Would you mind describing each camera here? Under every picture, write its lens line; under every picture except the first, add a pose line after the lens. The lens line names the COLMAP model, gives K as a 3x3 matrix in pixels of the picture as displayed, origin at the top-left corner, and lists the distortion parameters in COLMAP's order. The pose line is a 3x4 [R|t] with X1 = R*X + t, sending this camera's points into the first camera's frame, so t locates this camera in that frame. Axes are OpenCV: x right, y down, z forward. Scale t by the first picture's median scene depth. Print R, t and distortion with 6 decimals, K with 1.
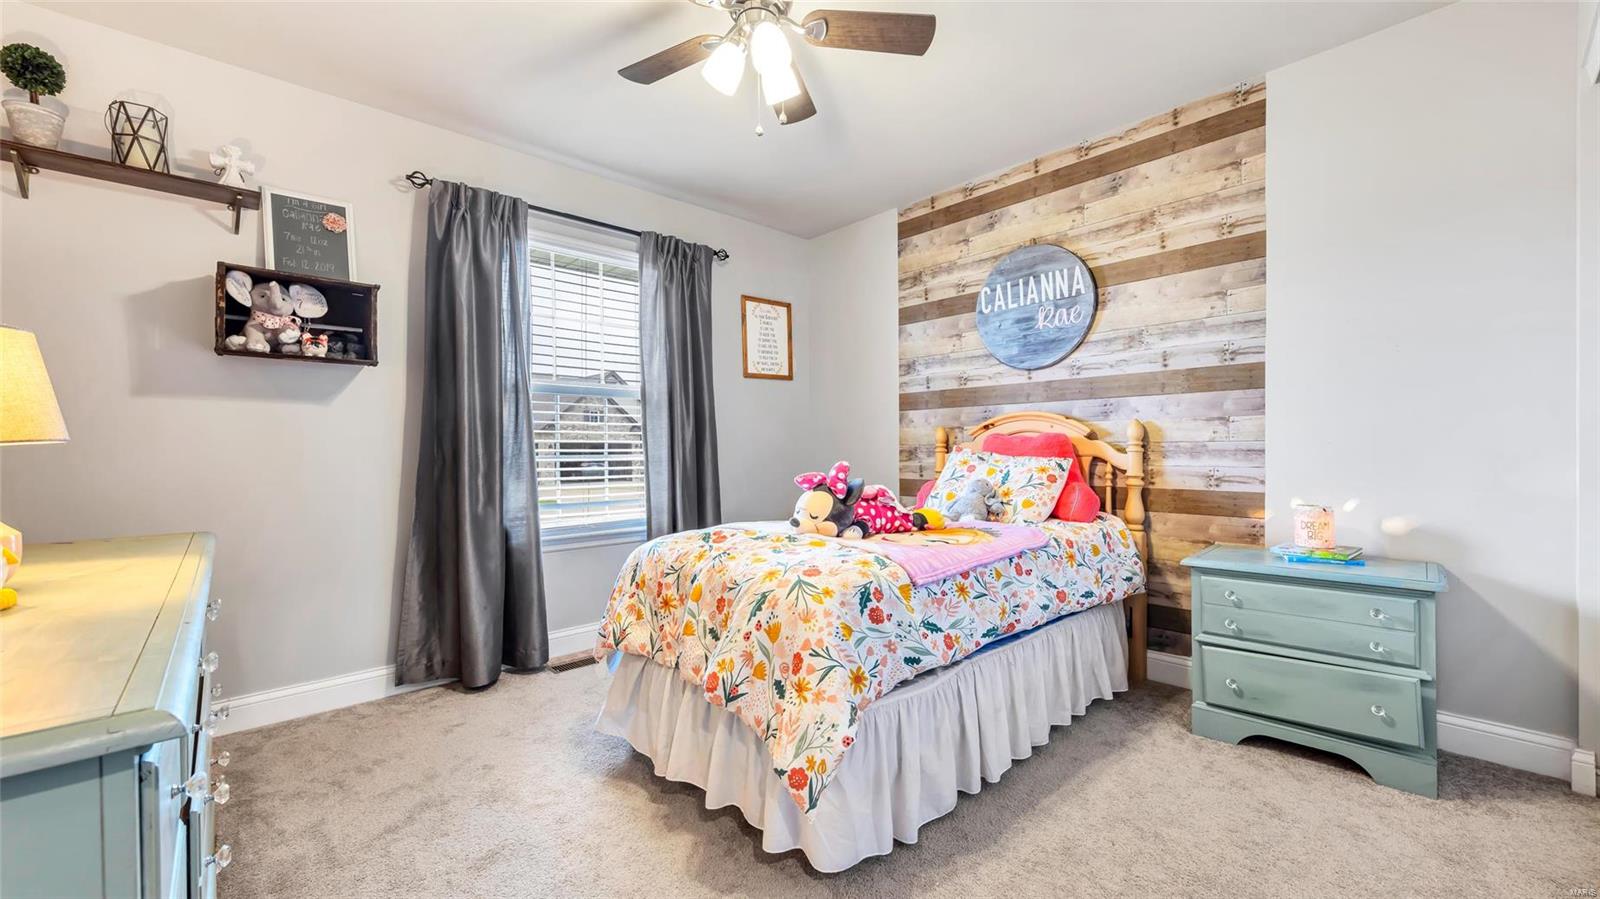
lens RADIAL K [[587.1, 0, 826.1], [0, 587.1, 447.6], [0, 0, 1]] dist [0.001547, 0.000061]
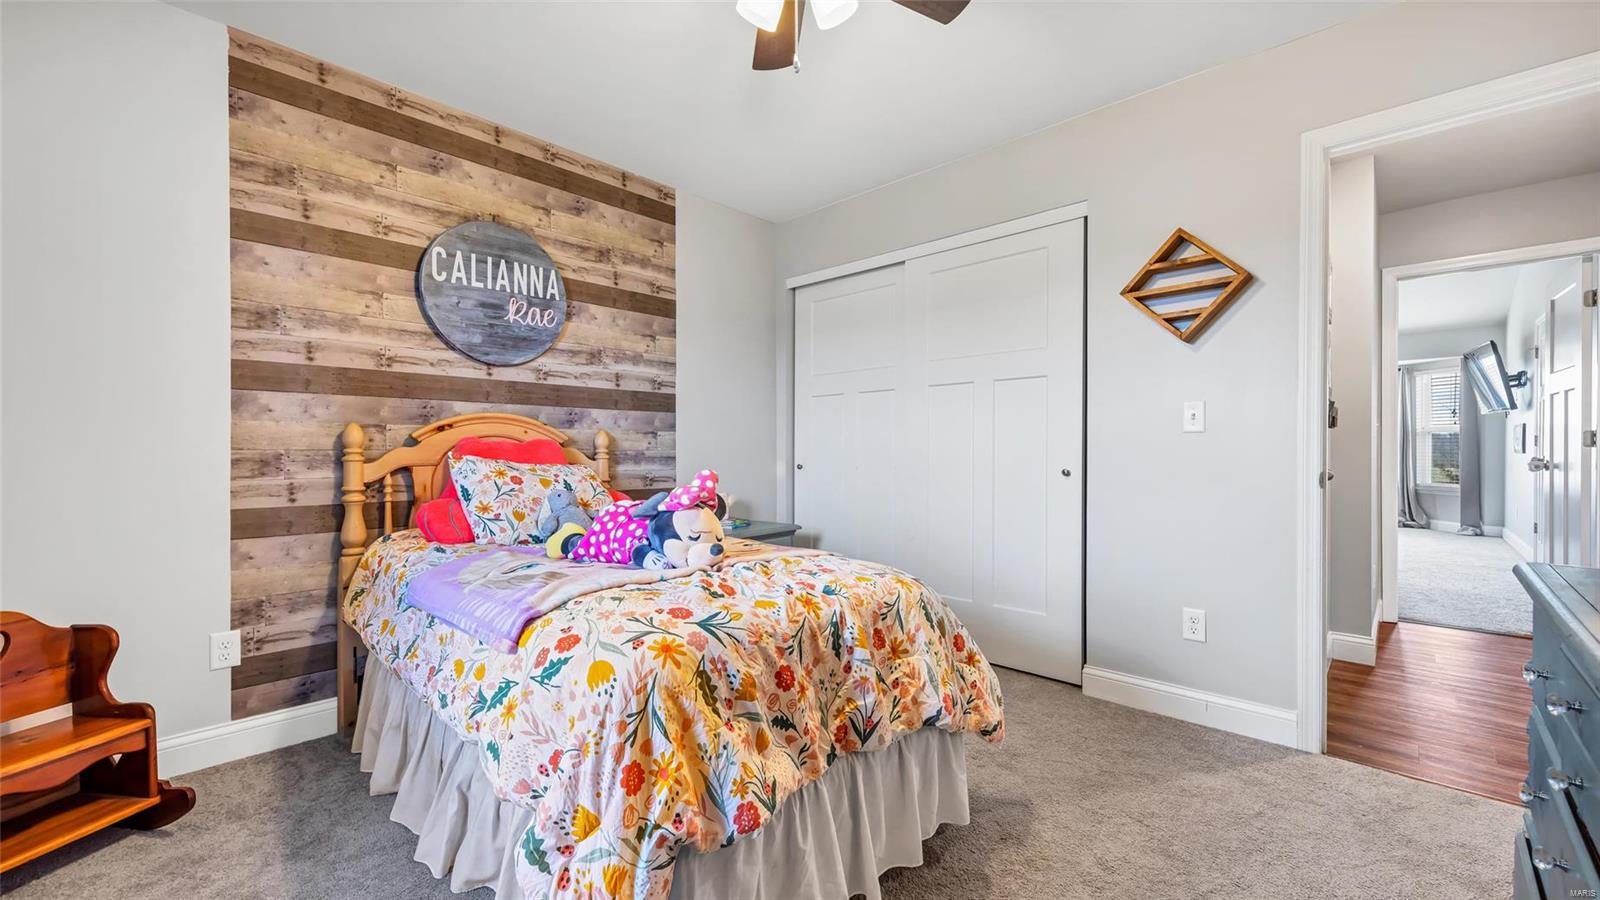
lens RADIAL K [[629.6, 0, 790.4], [0, 629.6, 449.1], [0, 0, 1]] dist [0.003133, 0.000251]
pose [[-0.002502, 0.014037, 0.999898, -0.589082], [0.001200, 0.999901, -0.014034, 0.004981], [-0.999996, 0.001165, -0.002518, 0.574371]]
